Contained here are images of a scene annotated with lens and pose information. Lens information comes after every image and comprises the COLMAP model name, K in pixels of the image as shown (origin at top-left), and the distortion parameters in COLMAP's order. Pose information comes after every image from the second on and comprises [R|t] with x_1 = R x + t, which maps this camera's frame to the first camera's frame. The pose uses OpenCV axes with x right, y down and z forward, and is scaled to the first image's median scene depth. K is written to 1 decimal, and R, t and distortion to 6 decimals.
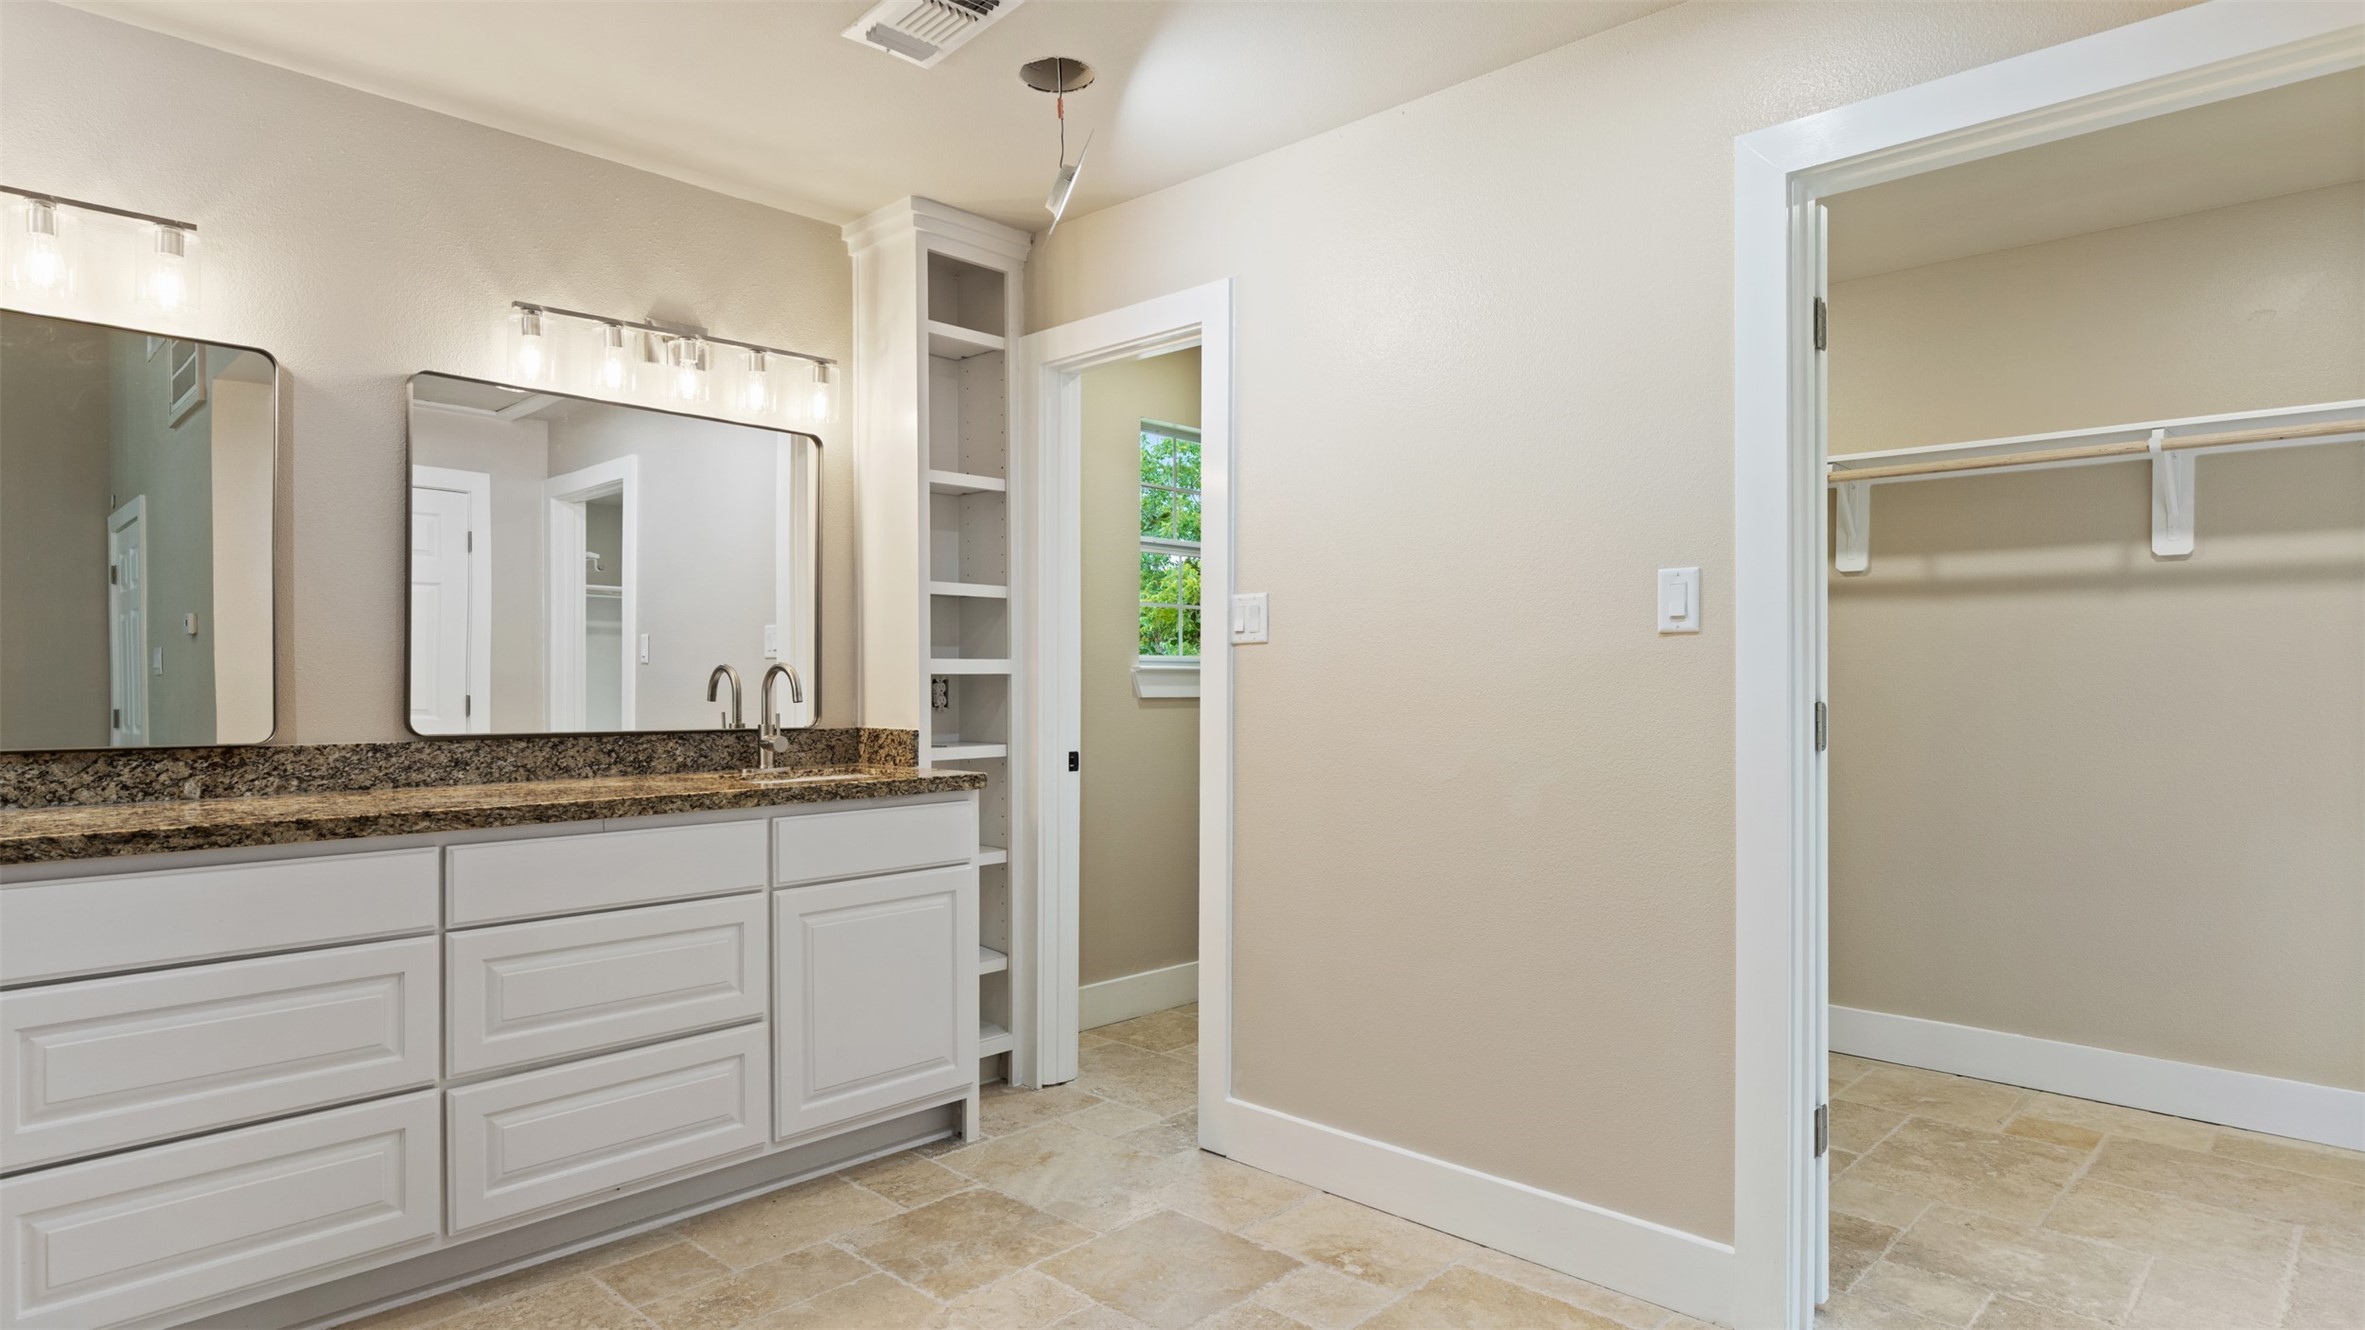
lens RADIAL K [[1278.5, 0, 1190.0], [0, 1278.5, 681.7], [0, 0, 1]] dist [0.000778, -0.000328]
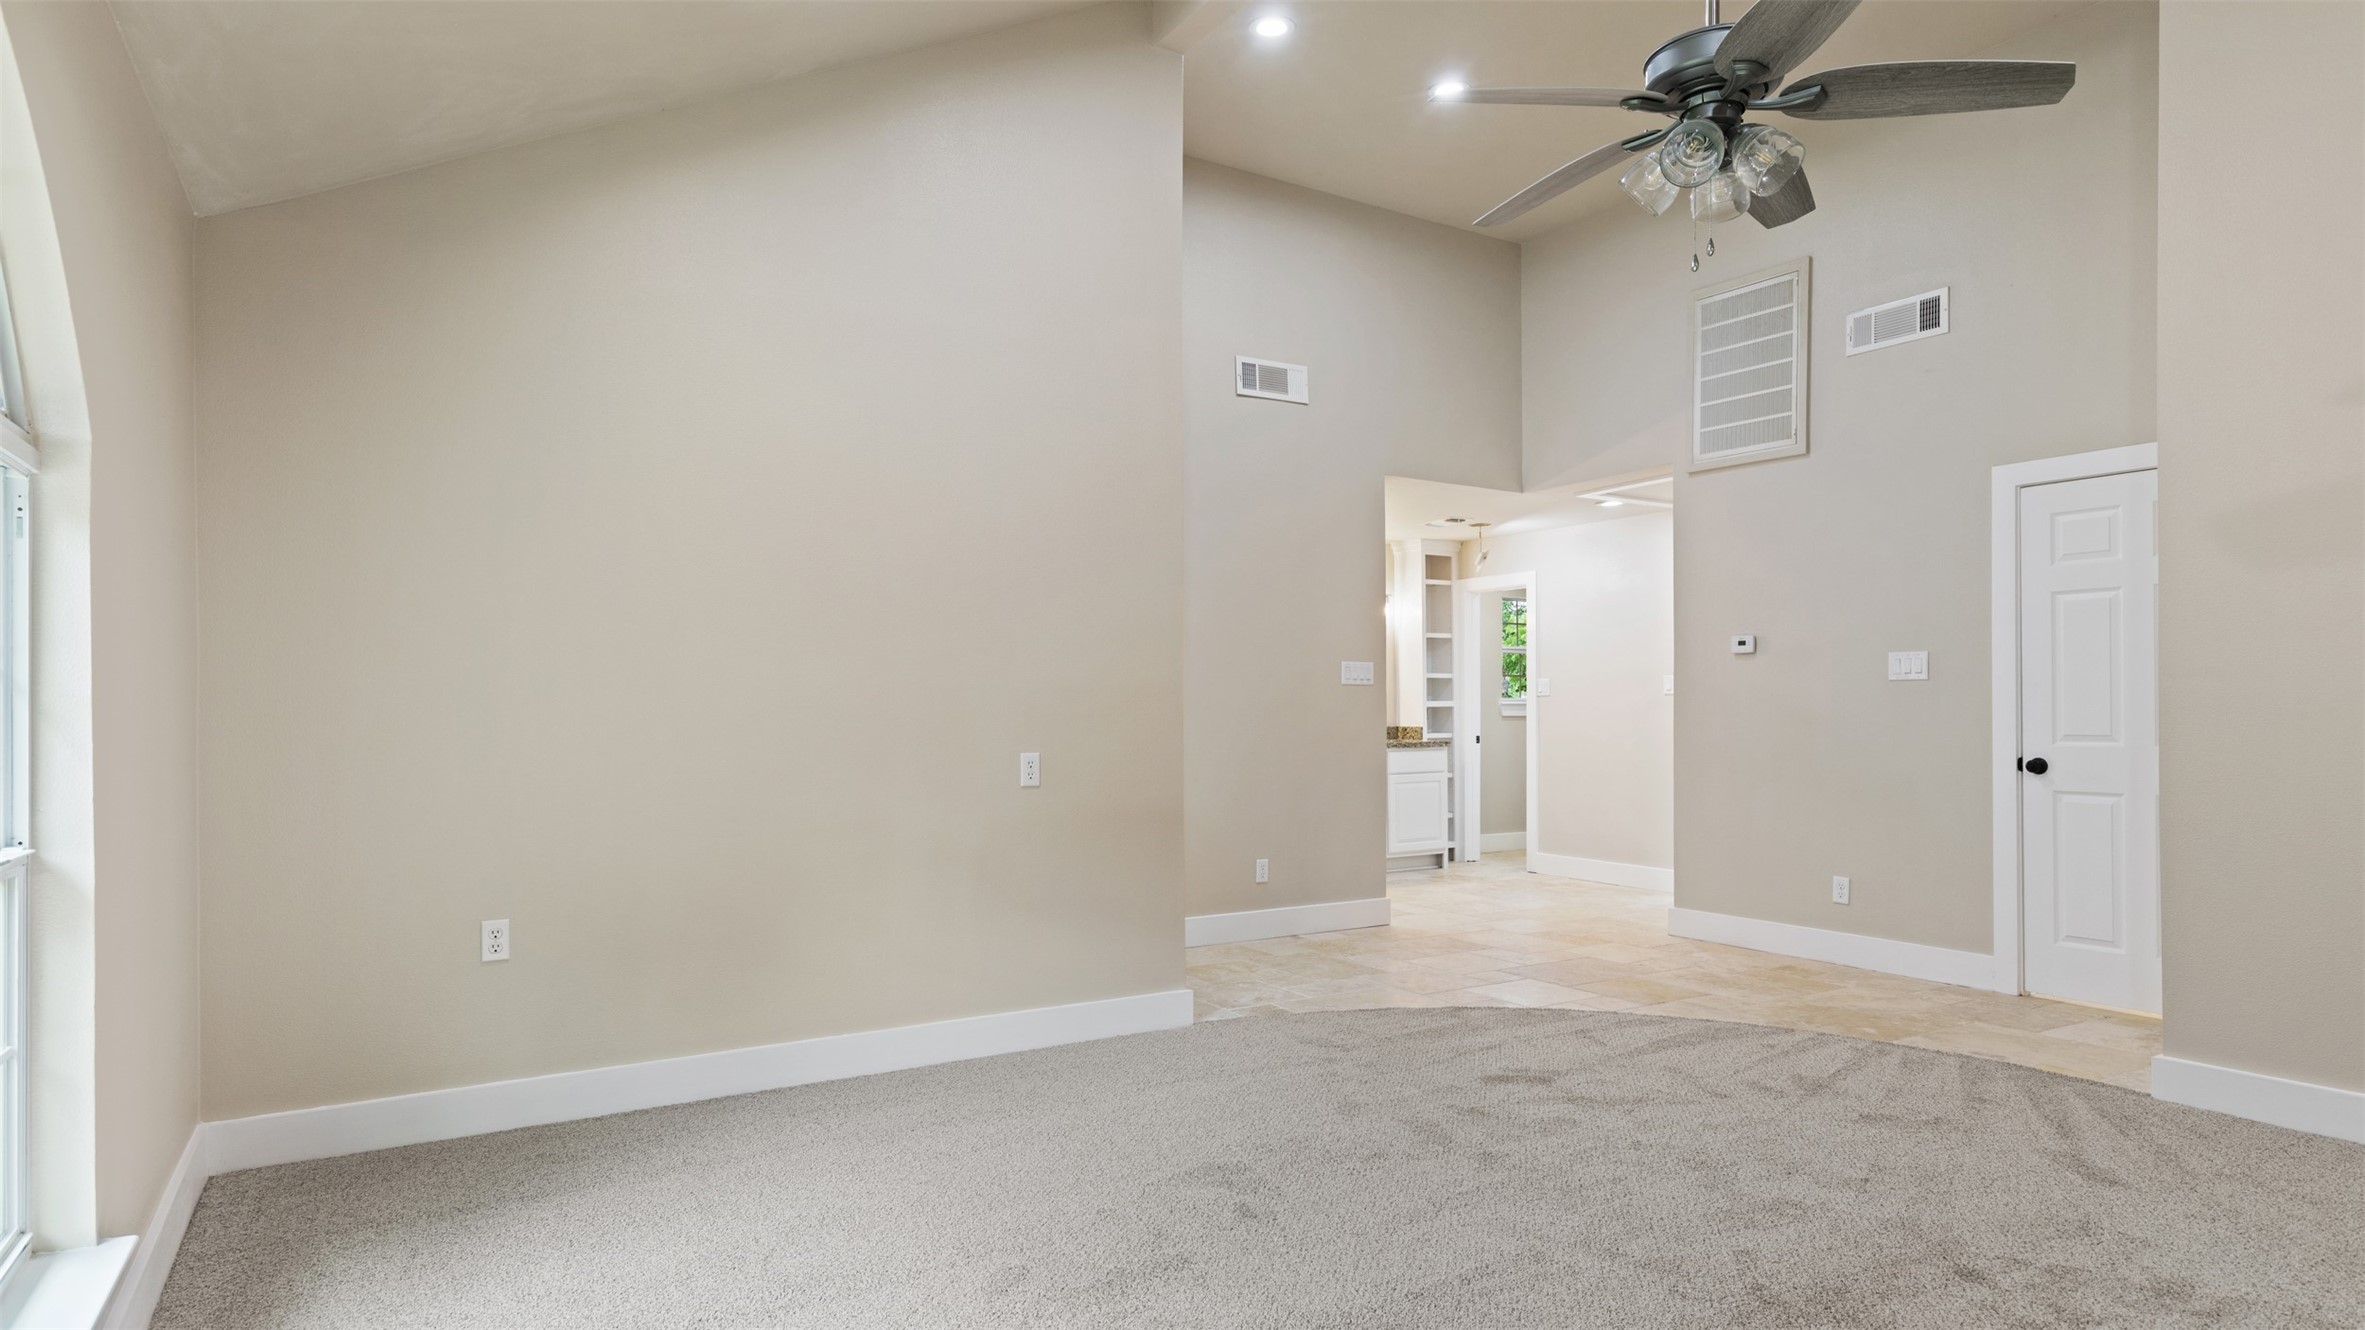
lens RADIAL K [[1278.5, 0, 1190.0], [0, 1278.5, 681.7], [0, 0, 1]] dist [0.000778, -0.000328]
pose [[0.969997, -0.006723, -0.243024, -0.025465], [0.002106, 0.999812, -0.019252, -0.007565], [0.243108, 0.018163, 0.969829, -1.732773]]
